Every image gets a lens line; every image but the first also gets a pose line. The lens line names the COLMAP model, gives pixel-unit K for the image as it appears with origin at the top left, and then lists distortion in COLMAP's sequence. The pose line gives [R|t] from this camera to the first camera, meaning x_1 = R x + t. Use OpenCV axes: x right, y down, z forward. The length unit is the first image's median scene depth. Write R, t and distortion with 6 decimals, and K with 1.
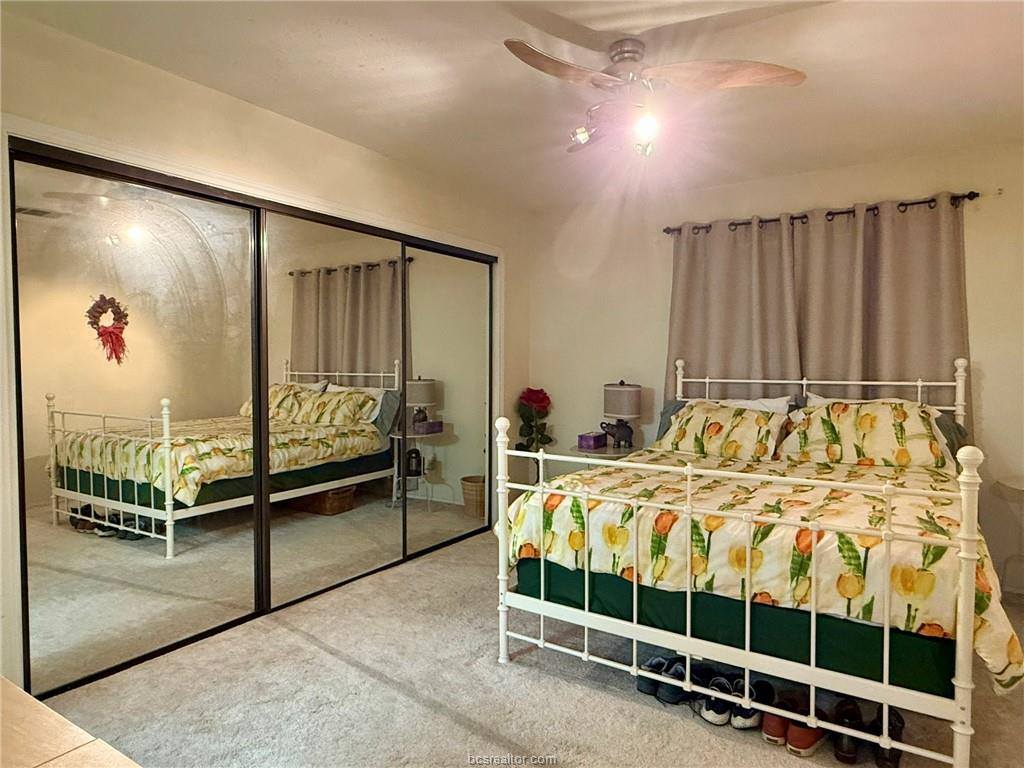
lens RADIAL K [[621.3, 0, 512.0], [0, 621.3, 384.0], [0, 0, 1]] dist [-0.001274, -0.000318]
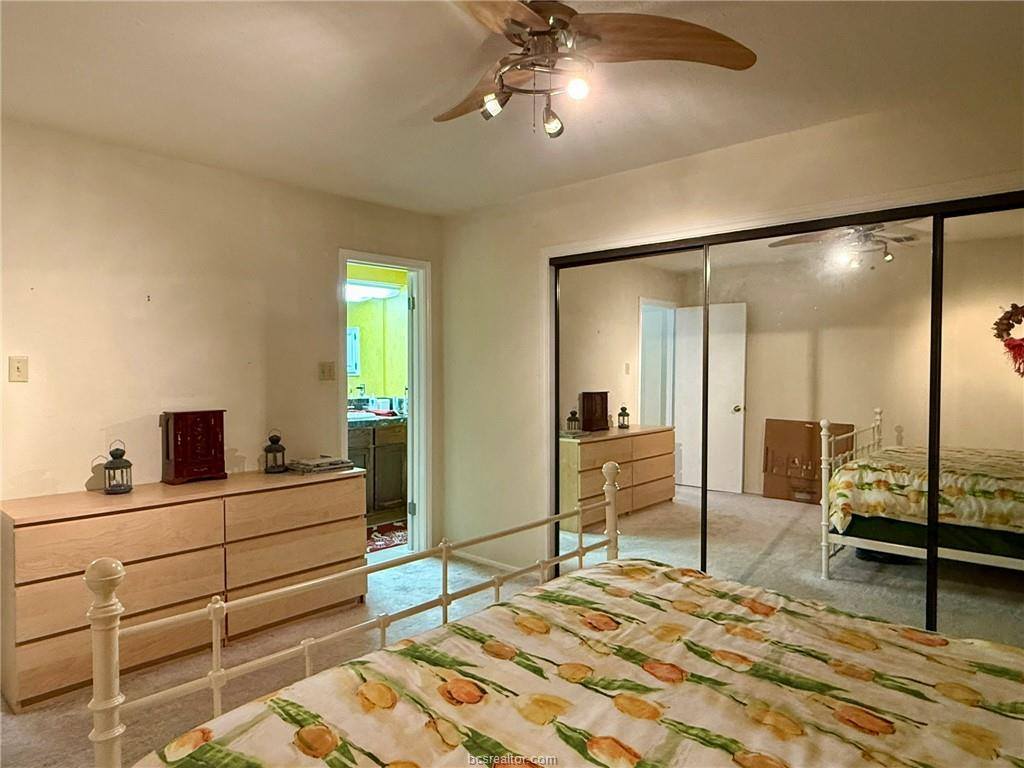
lens RADIAL K [[646.8, 0, 512.0], [0, 646.8, 384.0], [0, 0, 1]] dist [0.001348, 0.000378]
pose [[-0.159823, 0.026777, -0.986782, 0.531648], [-0.030710, 0.999013, 0.032083, -0.050833], [0.986668, 0.035432, -0.158843, 0.618777]]
